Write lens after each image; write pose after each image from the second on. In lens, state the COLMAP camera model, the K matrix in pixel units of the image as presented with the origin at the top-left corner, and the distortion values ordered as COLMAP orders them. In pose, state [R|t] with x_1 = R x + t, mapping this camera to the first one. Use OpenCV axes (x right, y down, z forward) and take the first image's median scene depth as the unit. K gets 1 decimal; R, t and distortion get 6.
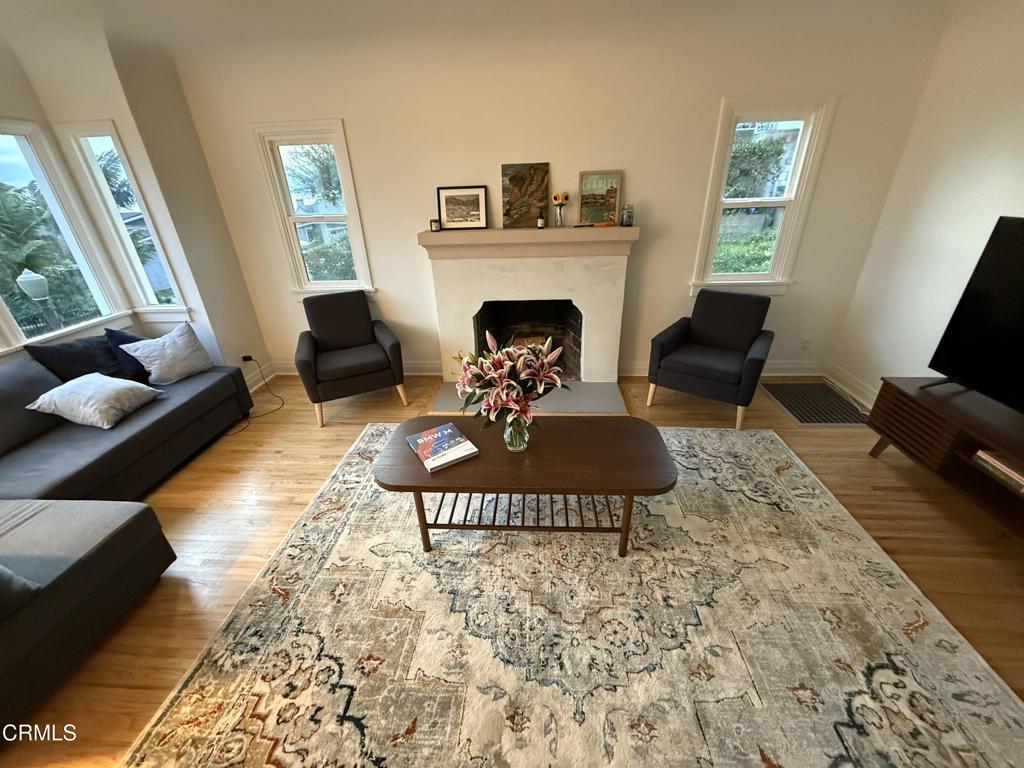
lens RADIAL K [[405.3, 0, 508.3], [0, 405.3, 382.8], [0, 0, 1]] dist [0.000527, 0.000196]
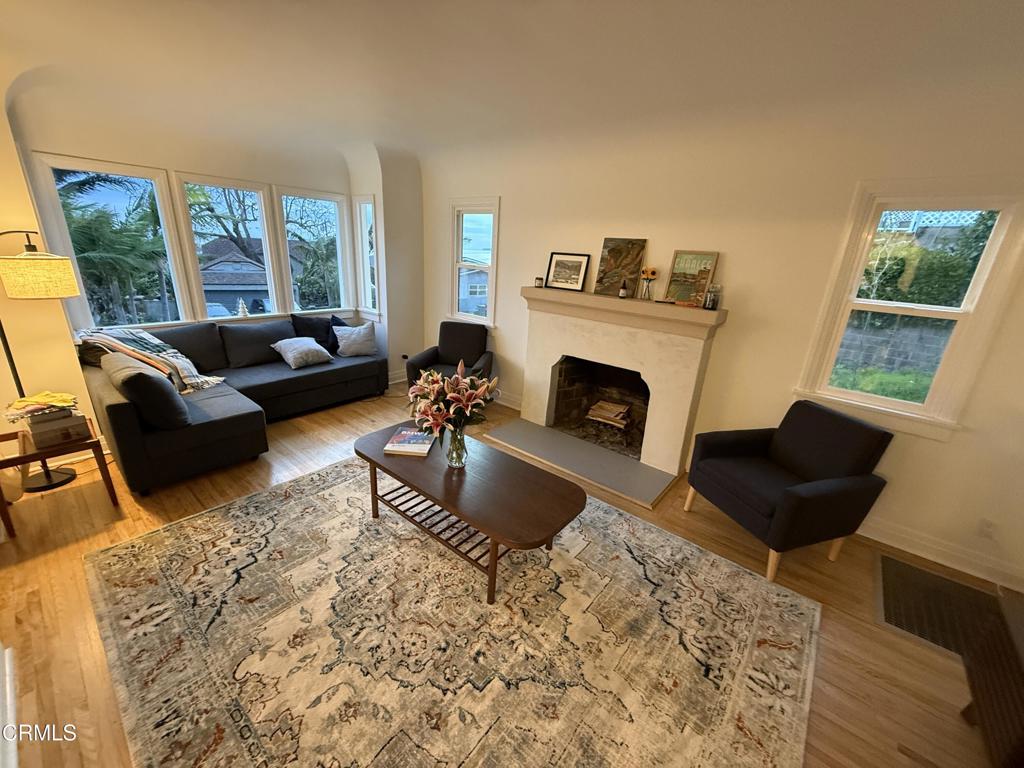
lens RADIAL K [[405.3, 0, 513.0], [0, 405.3, 384.7], [0, 0, 1]] dist [0.000527, 0.000196]
pose [[0.812485, 0.261206, -0.521190, 0.598118], [-0.333749, 0.941415, -0.048471, -0.042281], [0.477995, 0.213329, 0.852063, 0.050895]]
